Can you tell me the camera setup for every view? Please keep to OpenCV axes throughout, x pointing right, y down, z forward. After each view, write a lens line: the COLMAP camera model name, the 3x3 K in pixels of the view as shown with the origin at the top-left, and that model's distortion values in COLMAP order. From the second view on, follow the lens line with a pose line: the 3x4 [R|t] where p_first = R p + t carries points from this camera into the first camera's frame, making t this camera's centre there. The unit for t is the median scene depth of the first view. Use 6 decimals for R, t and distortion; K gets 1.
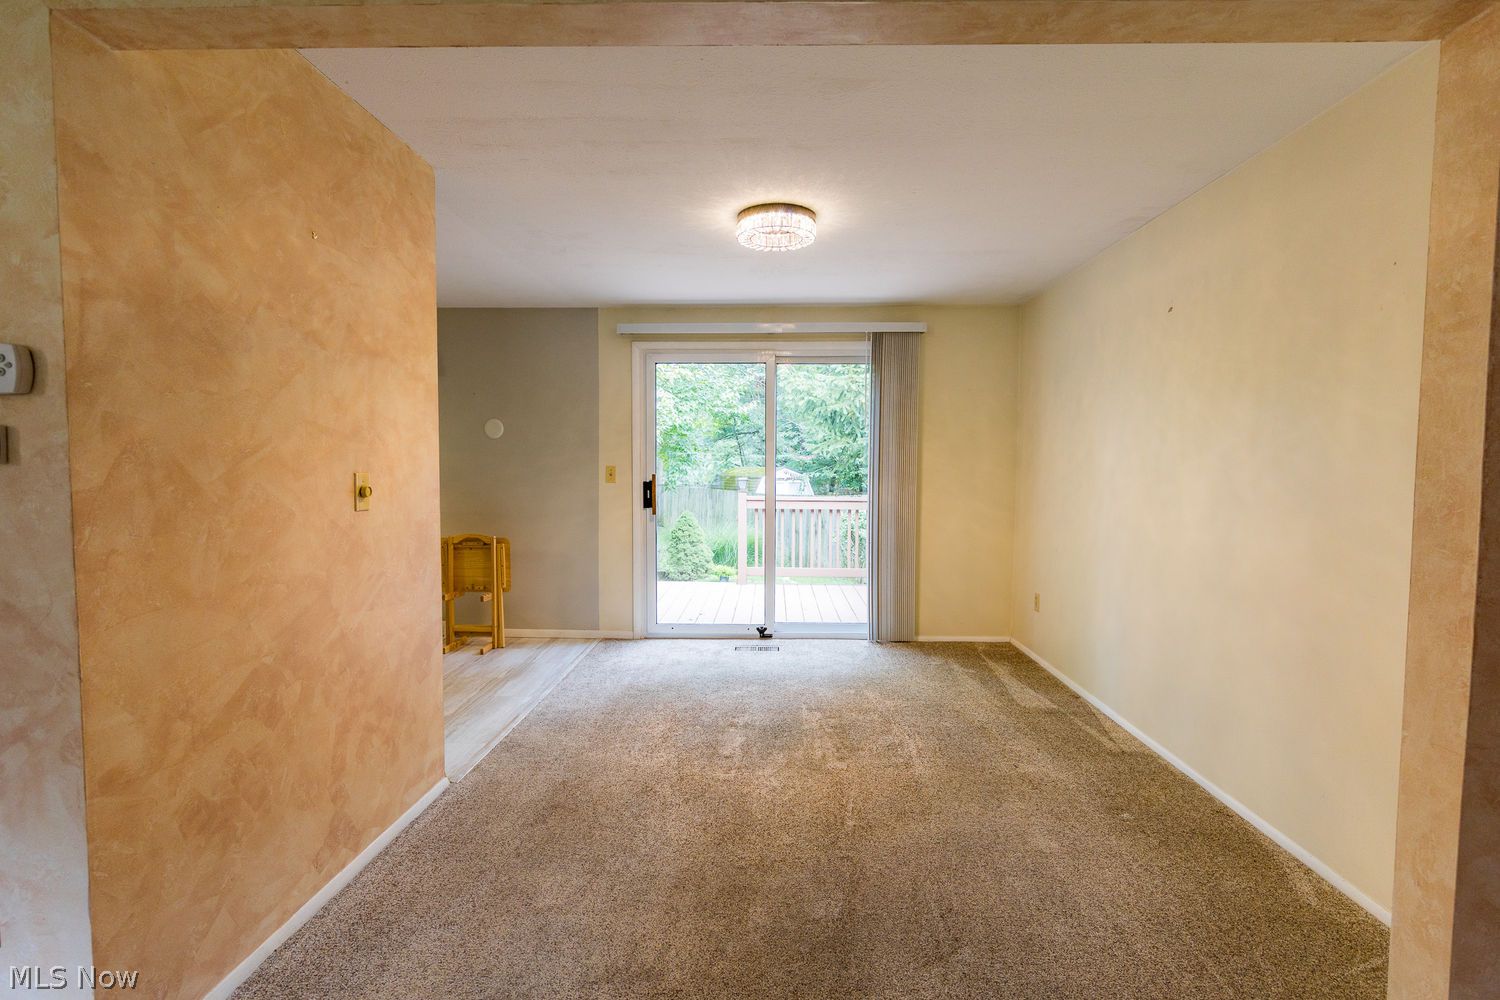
lens RADIAL K [[672.8, 0, 749.5], [0, 672.8, 499.2], [0, 0, 1]] dist [0.005950, 0.000389]
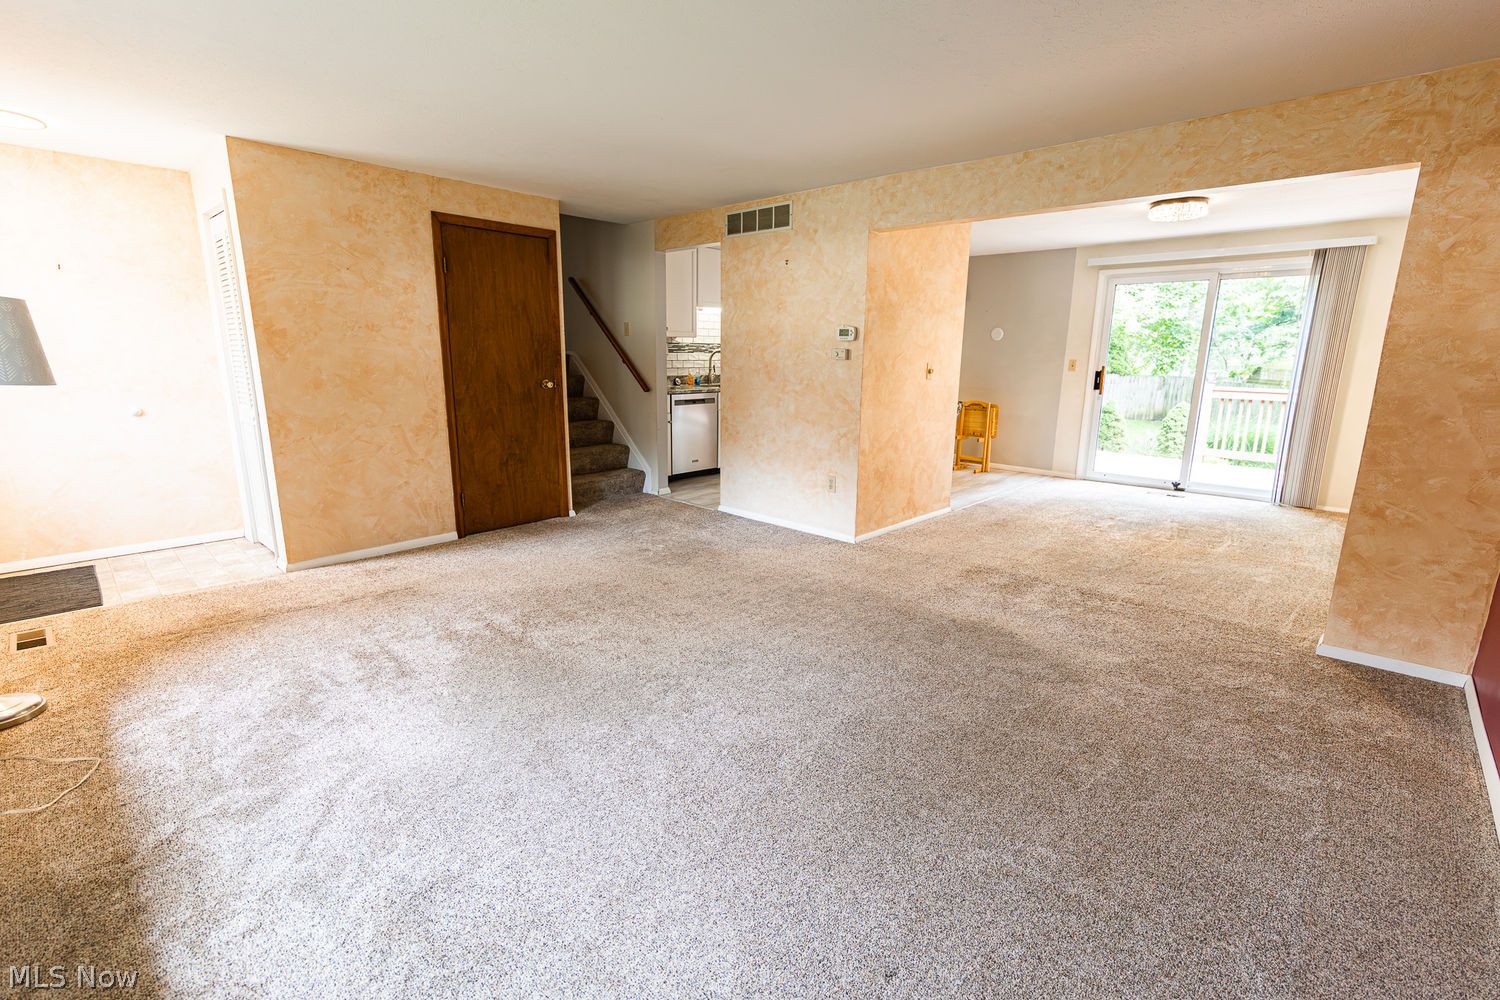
lens RADIAL K [[672.8, 0, 749.3], [0, 672.8, 497.0], [0, 0, 1]] dist [0.005950, 0.000389]
pose [[0.743666, 0.147641, -0.652045, 0.301400], [-0.041400, 0.983609, 0.175499, 0.018480], [0.667268, -0.103518, 0.737589, -0.647914]]
